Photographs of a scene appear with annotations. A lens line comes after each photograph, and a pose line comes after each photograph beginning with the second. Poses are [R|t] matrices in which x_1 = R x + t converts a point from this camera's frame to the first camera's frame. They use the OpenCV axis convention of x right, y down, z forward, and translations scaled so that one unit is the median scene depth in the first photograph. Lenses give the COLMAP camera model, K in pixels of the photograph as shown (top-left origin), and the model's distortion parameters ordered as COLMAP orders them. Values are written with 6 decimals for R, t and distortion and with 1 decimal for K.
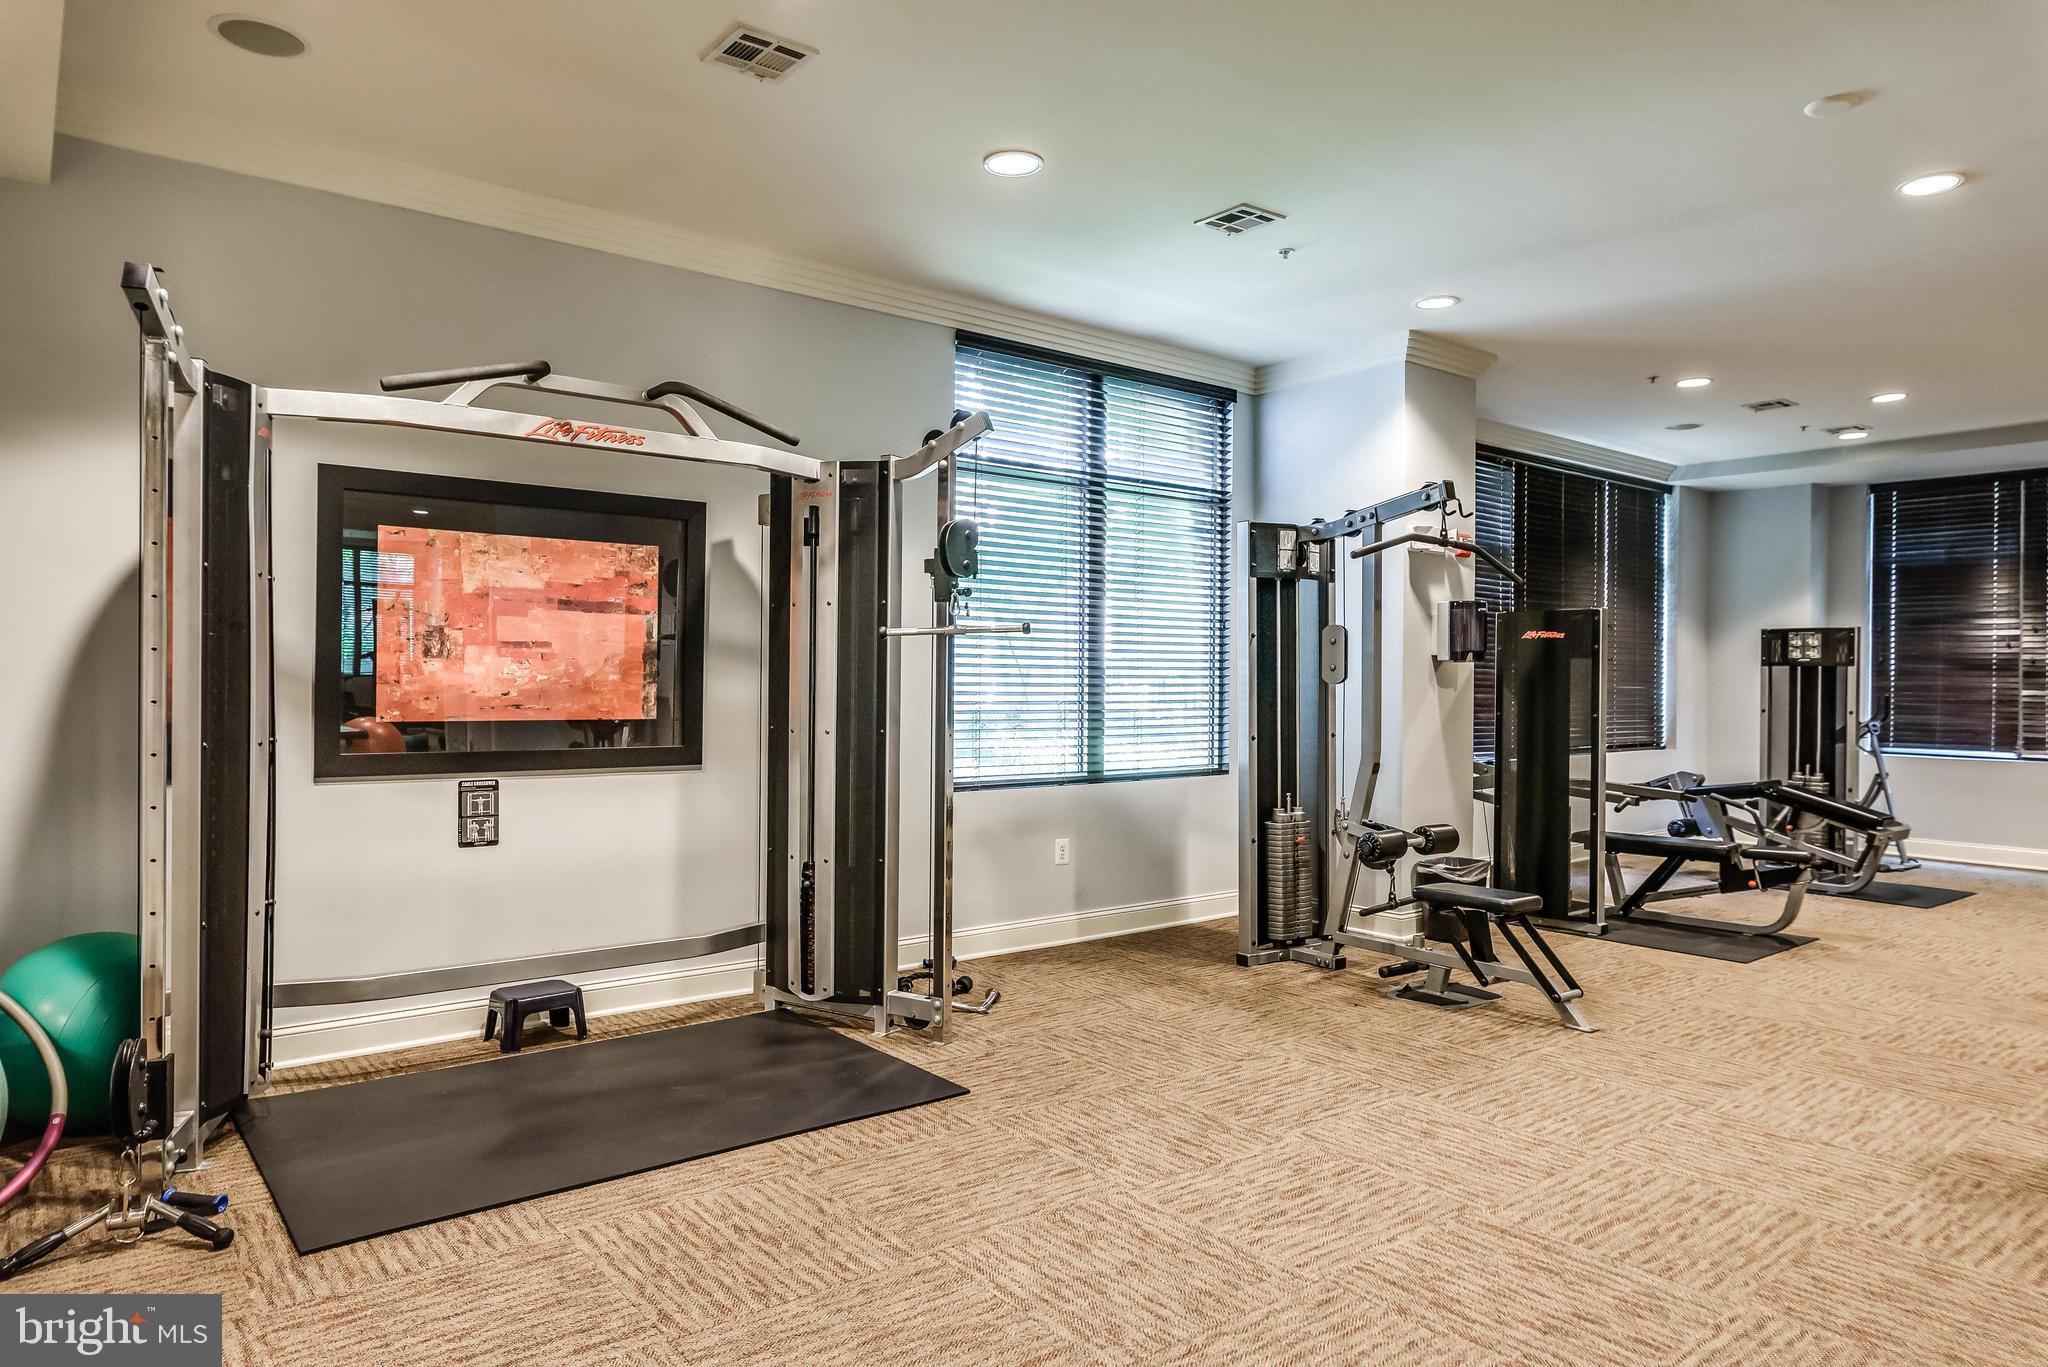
lens RADIAL K [[1301.2, 0, 1026.1], [0, 1301.2, 681.4], [0, 0, 1]] dist [-0.001476, -0.000478]
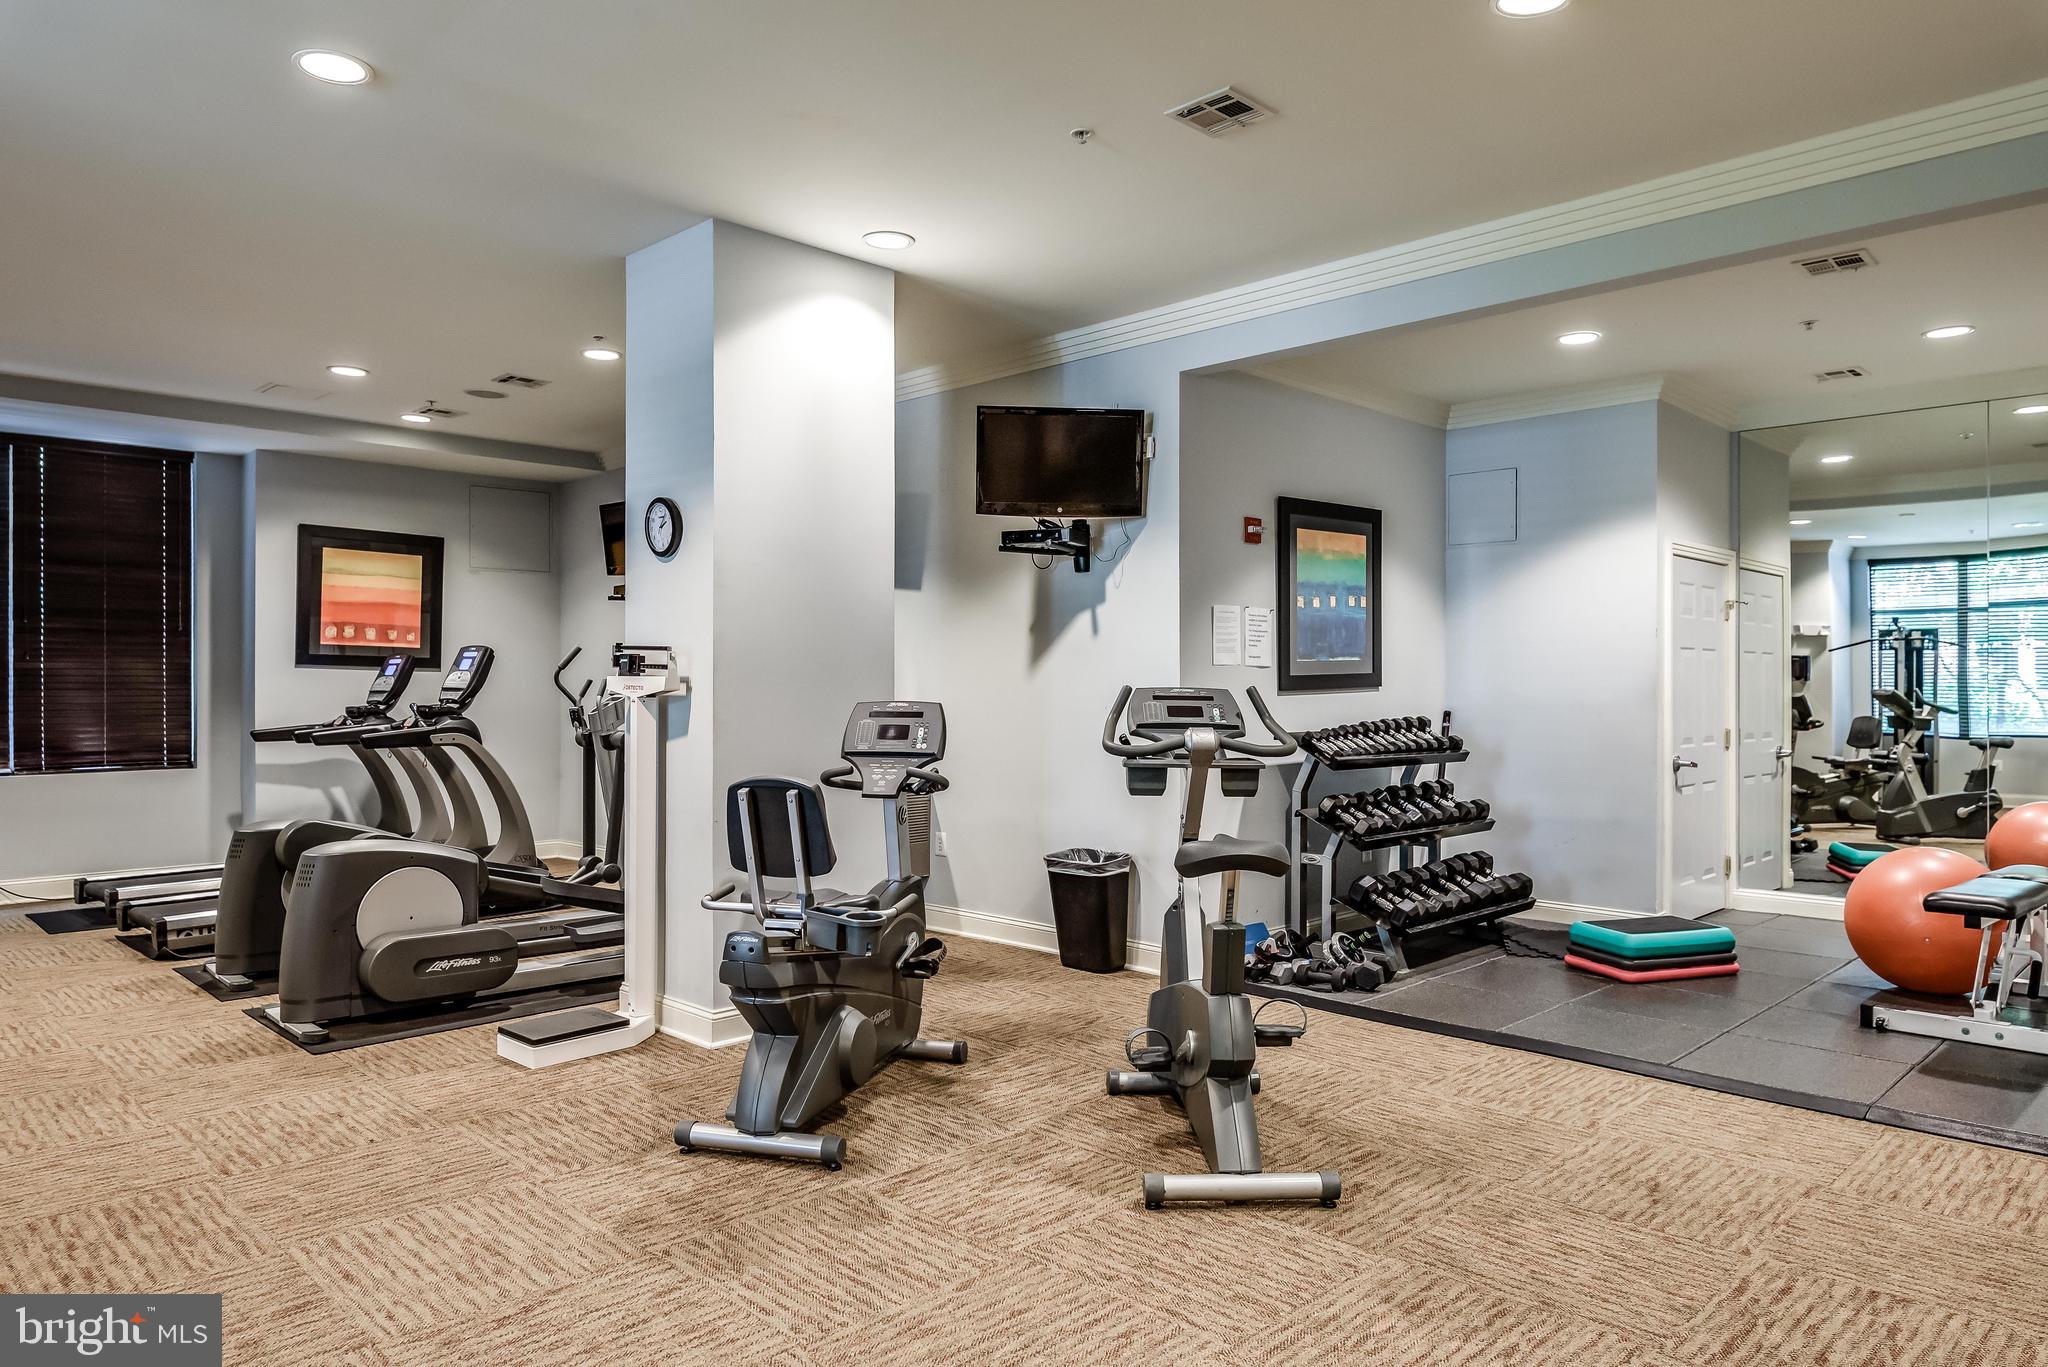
lens RADIAL K [[1301.2, 0, 1025.3], [0, 1301.2, 684.8], [0, 0, 1]] dist [-0.001476, -0.000478]
pose [[-0.118395, -0.001462, 0.992965, -0.184941], [0.001949, 0.999997, 0.001705, -0.003524], [-0.992965, 0.002137, -0.118392, 0.839320]]
